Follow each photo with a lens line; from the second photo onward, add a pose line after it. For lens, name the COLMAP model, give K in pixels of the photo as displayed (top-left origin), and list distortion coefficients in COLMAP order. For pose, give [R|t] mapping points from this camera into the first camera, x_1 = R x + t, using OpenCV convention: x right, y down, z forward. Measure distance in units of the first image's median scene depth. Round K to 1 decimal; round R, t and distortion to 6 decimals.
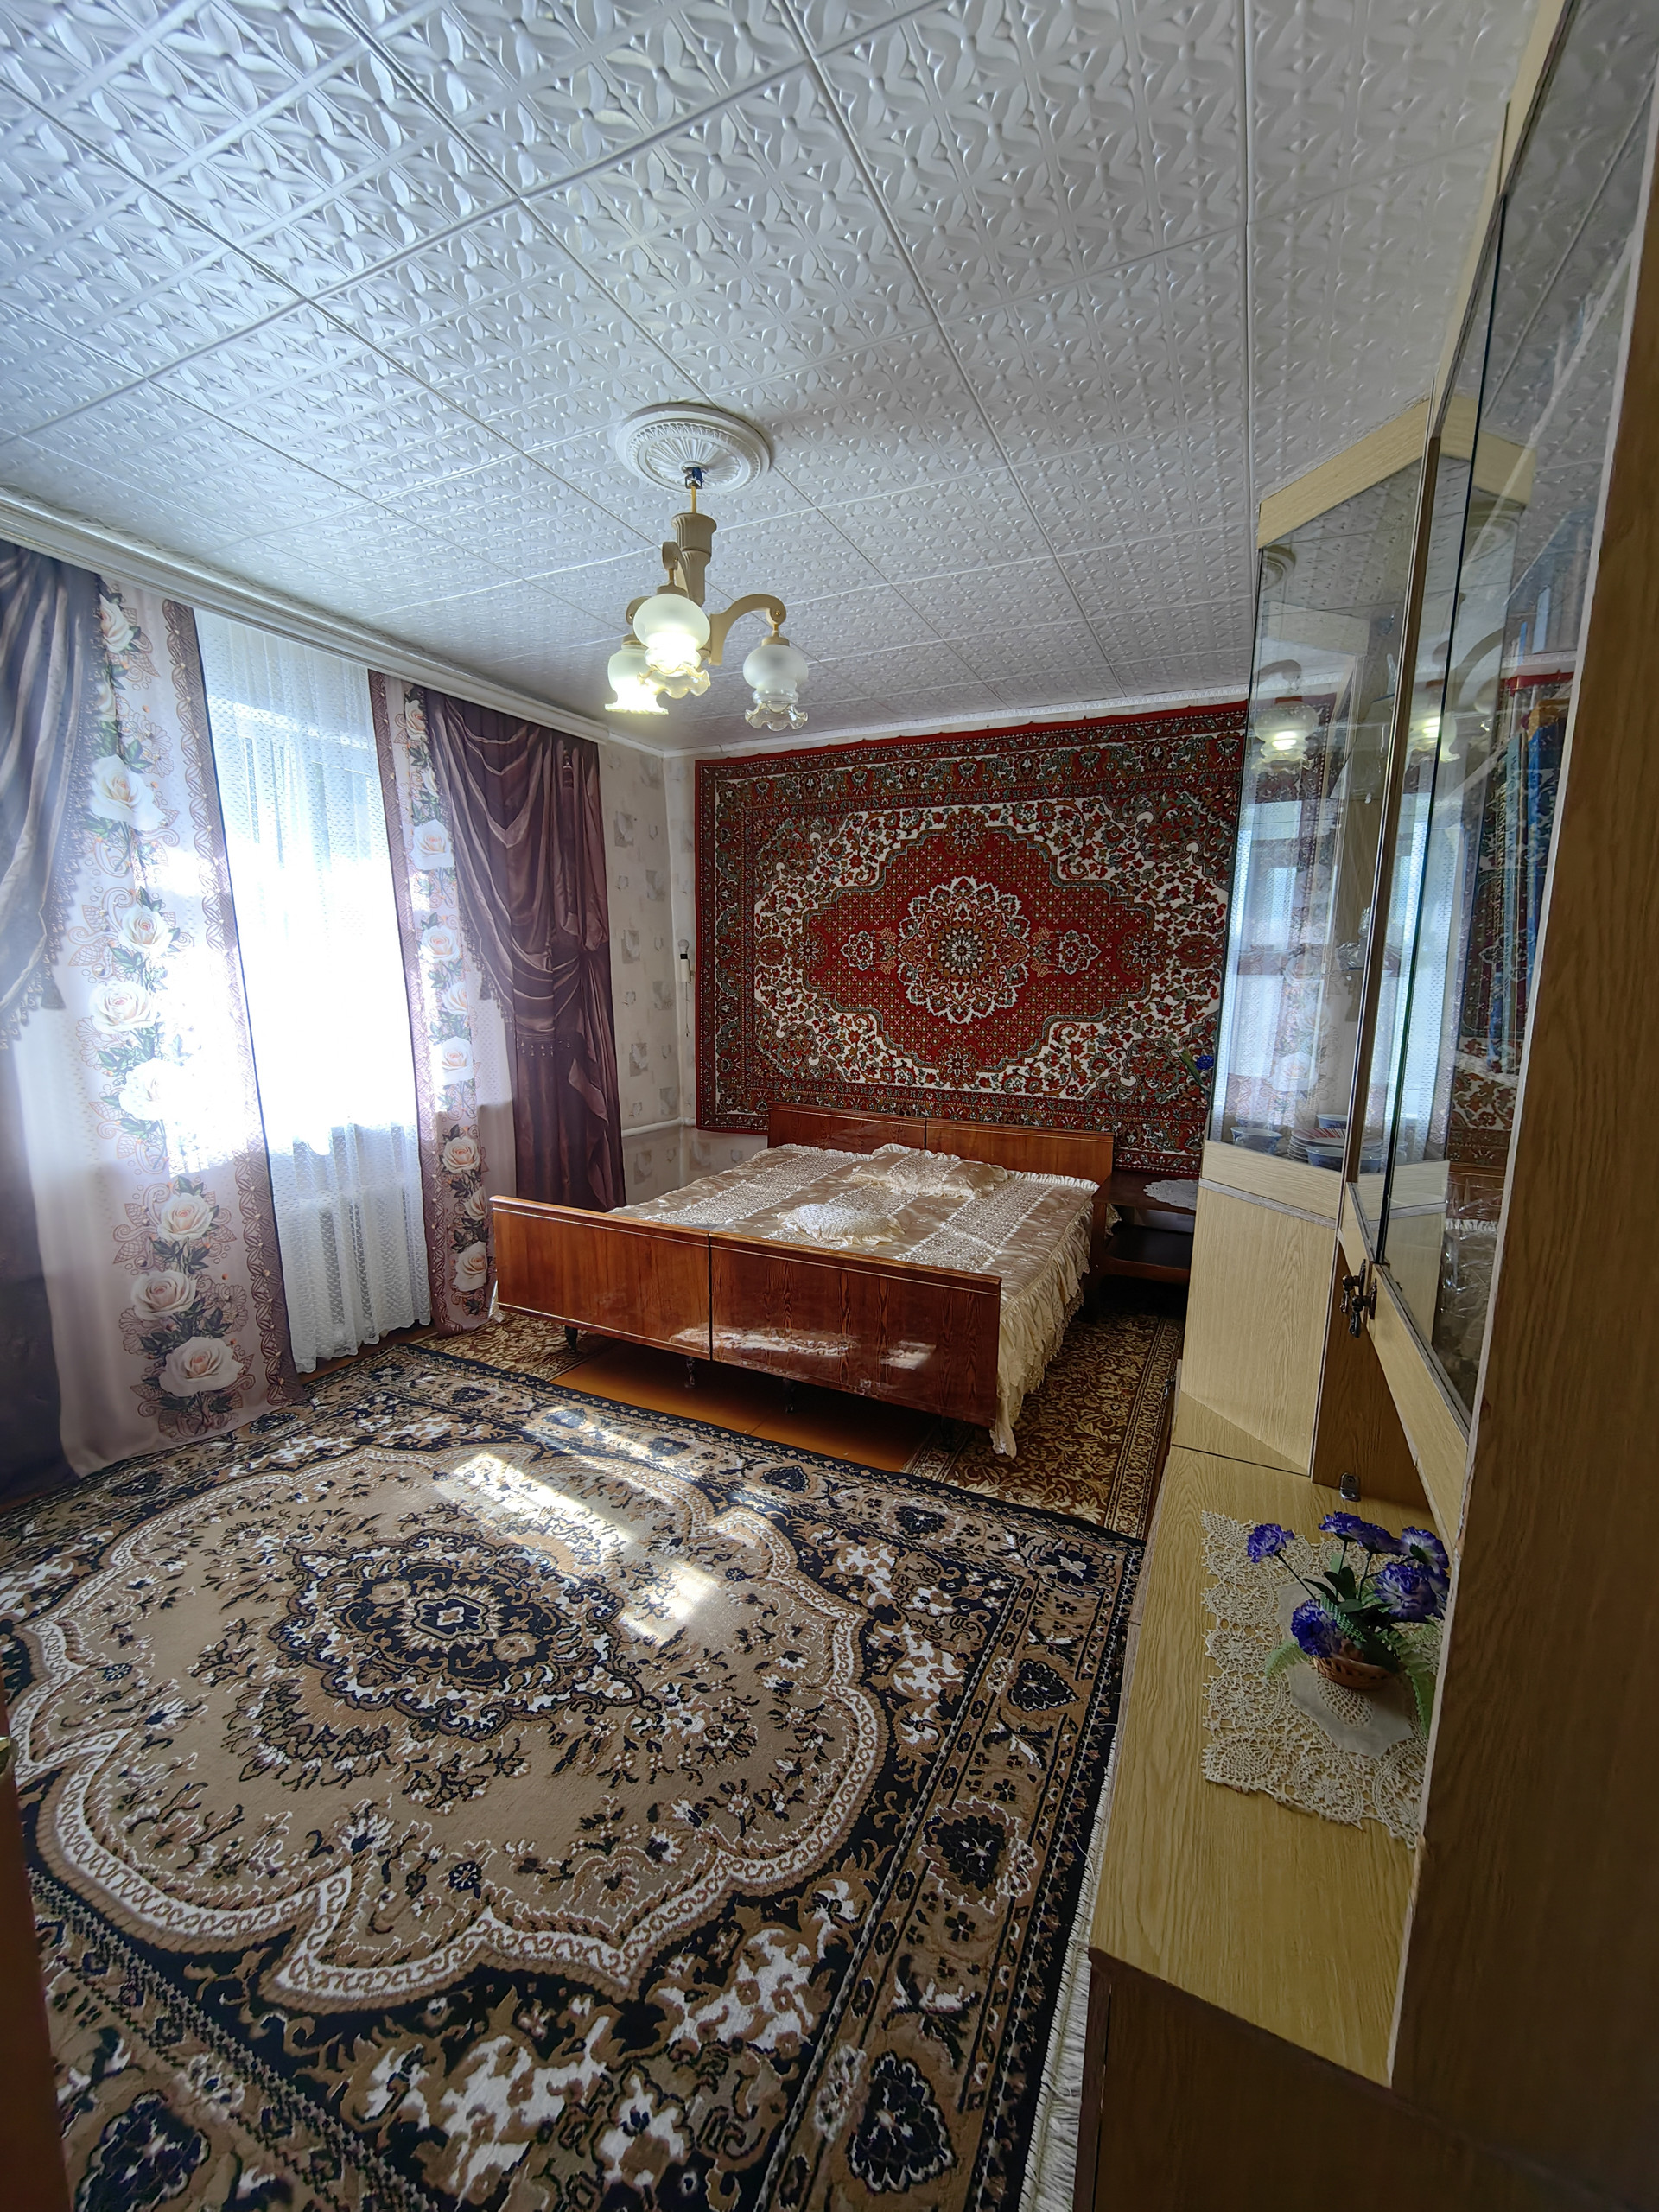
lens RADIAL K [[866.7, 0, 842.7], [0, 866.7, 1111.9], [0, 0, 1]] dist [-0.002295, -0.001410]
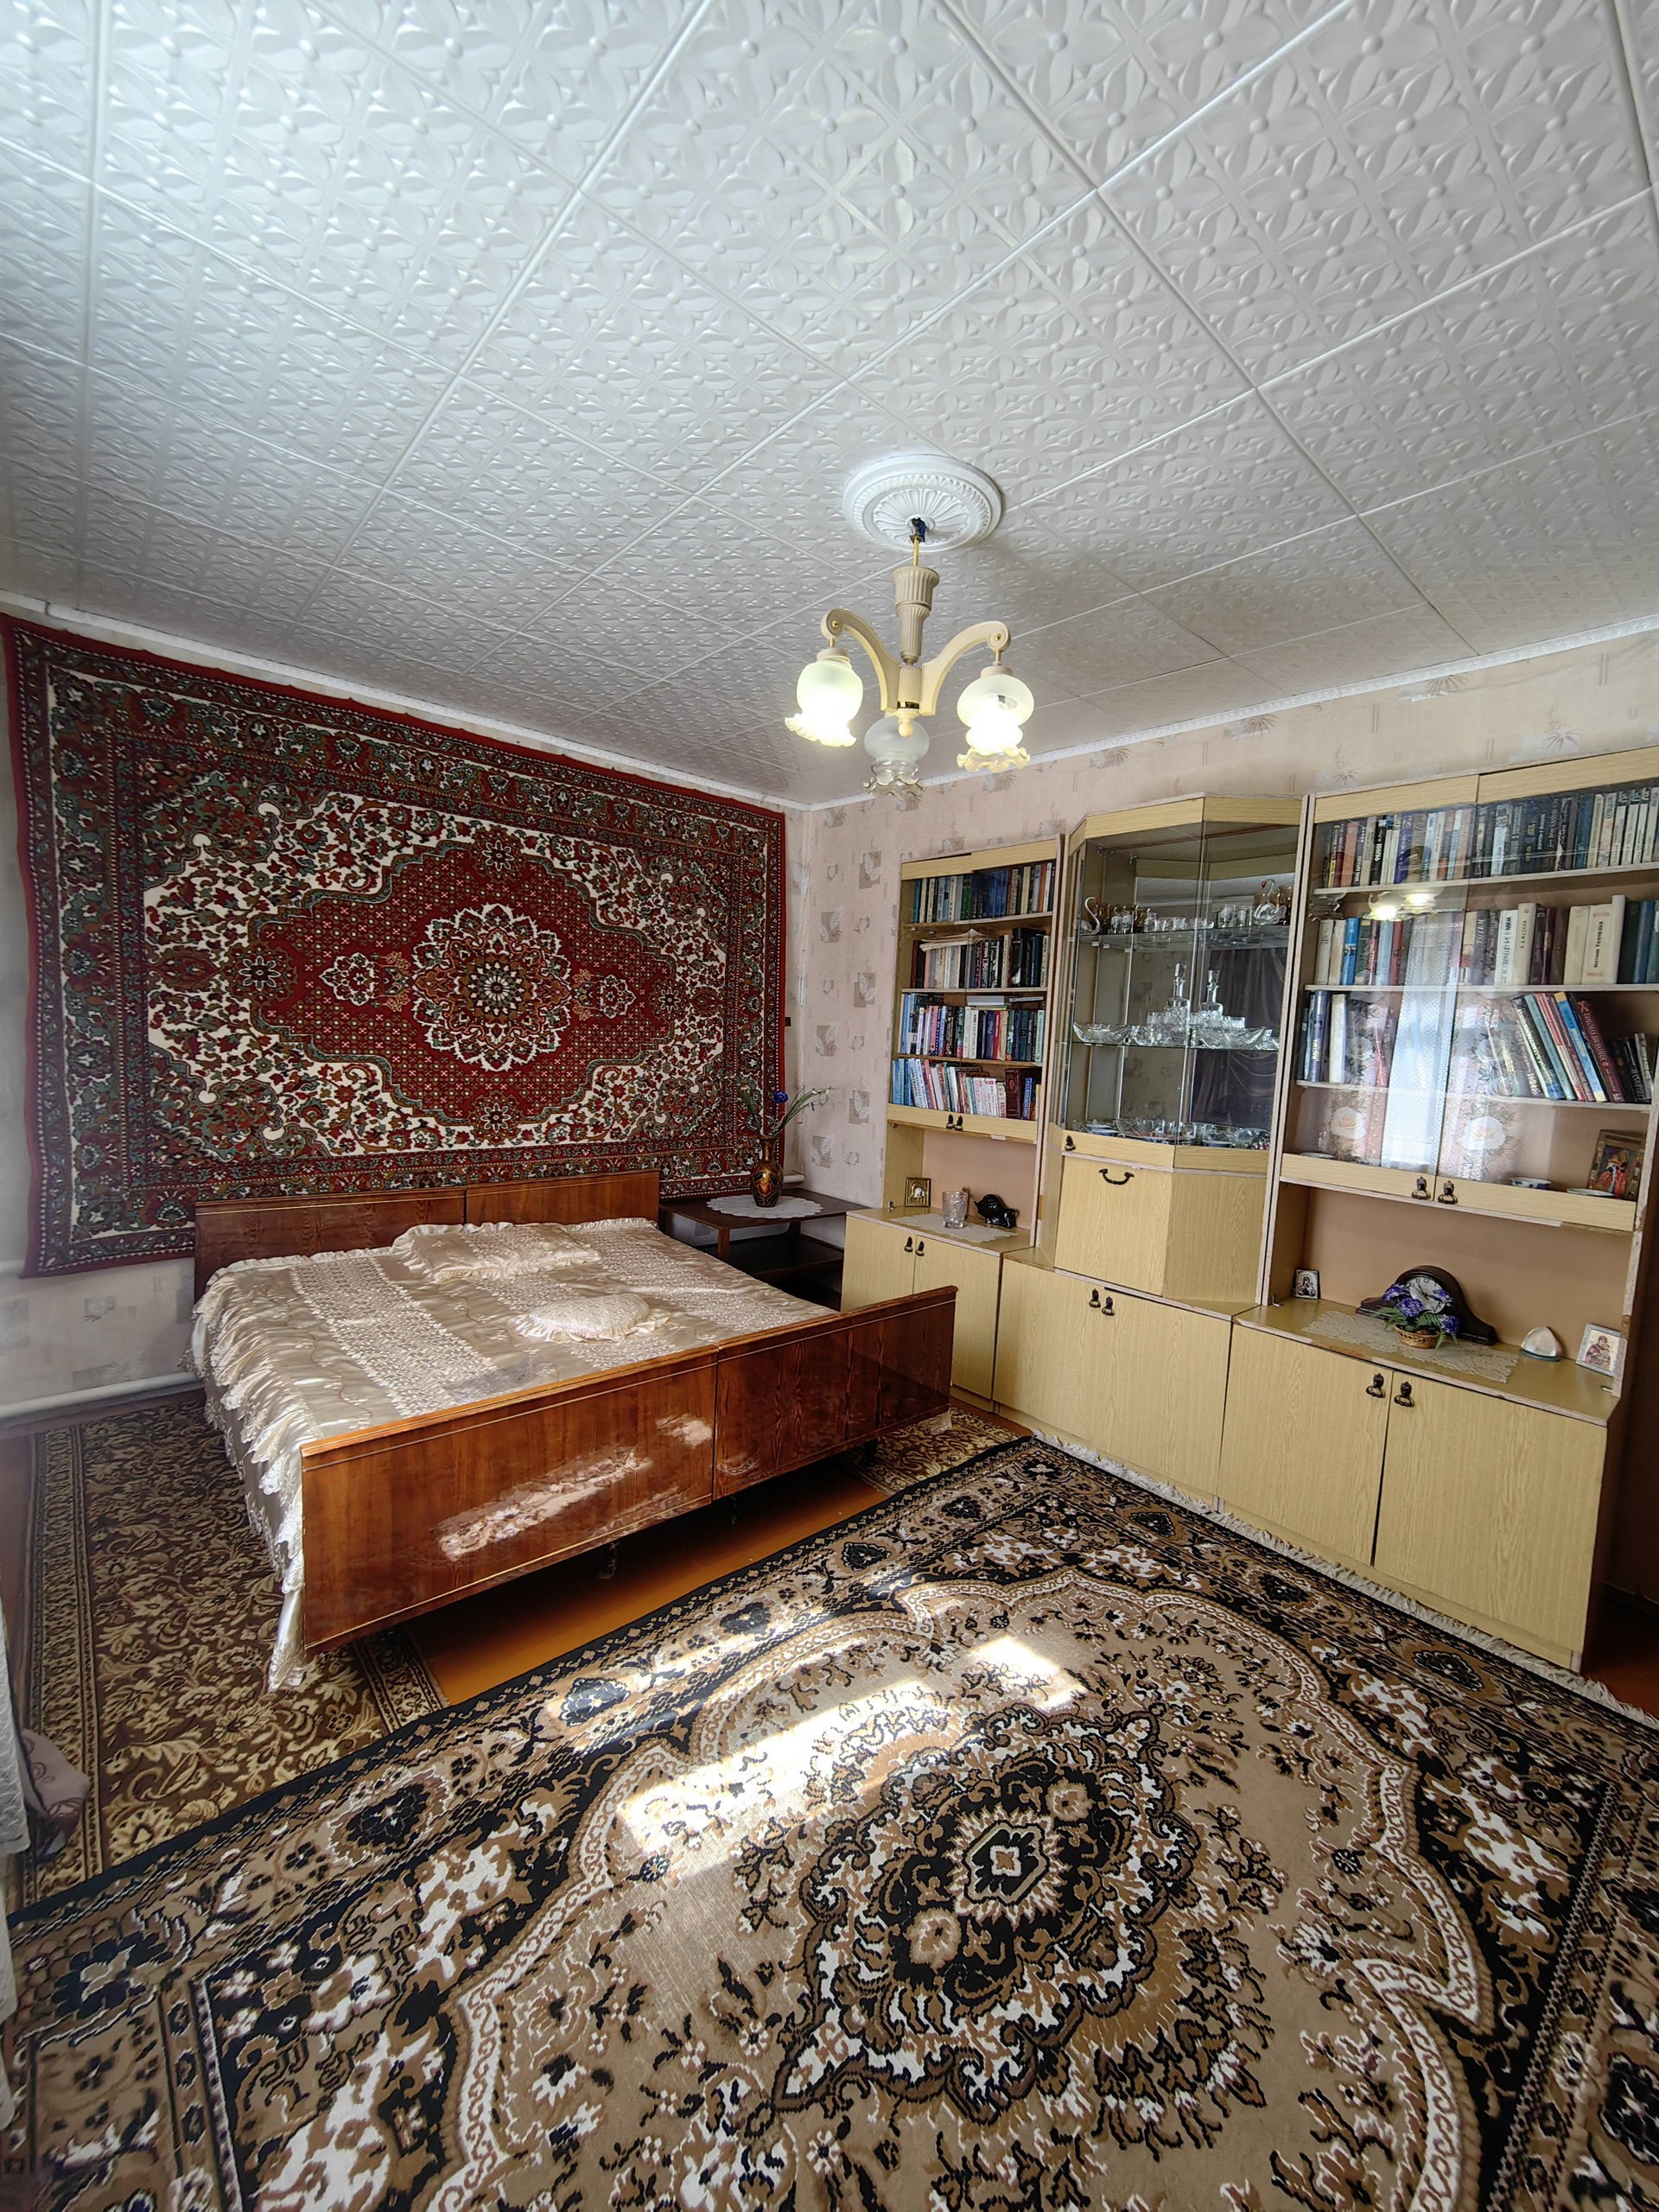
lens RADIAL K [[866.7, 0, 830.1], [0, 866.7, 1111.9], [0, 0, 1]] dist [-0.002295, -0.001410]
pose [[0.395790, -0.085495, 0.914353, -0.914710], [0.102432, 0.993554, 0.048562, -0.119615], [-0.912611, 0.074439, 0.401996, 0.601874]]
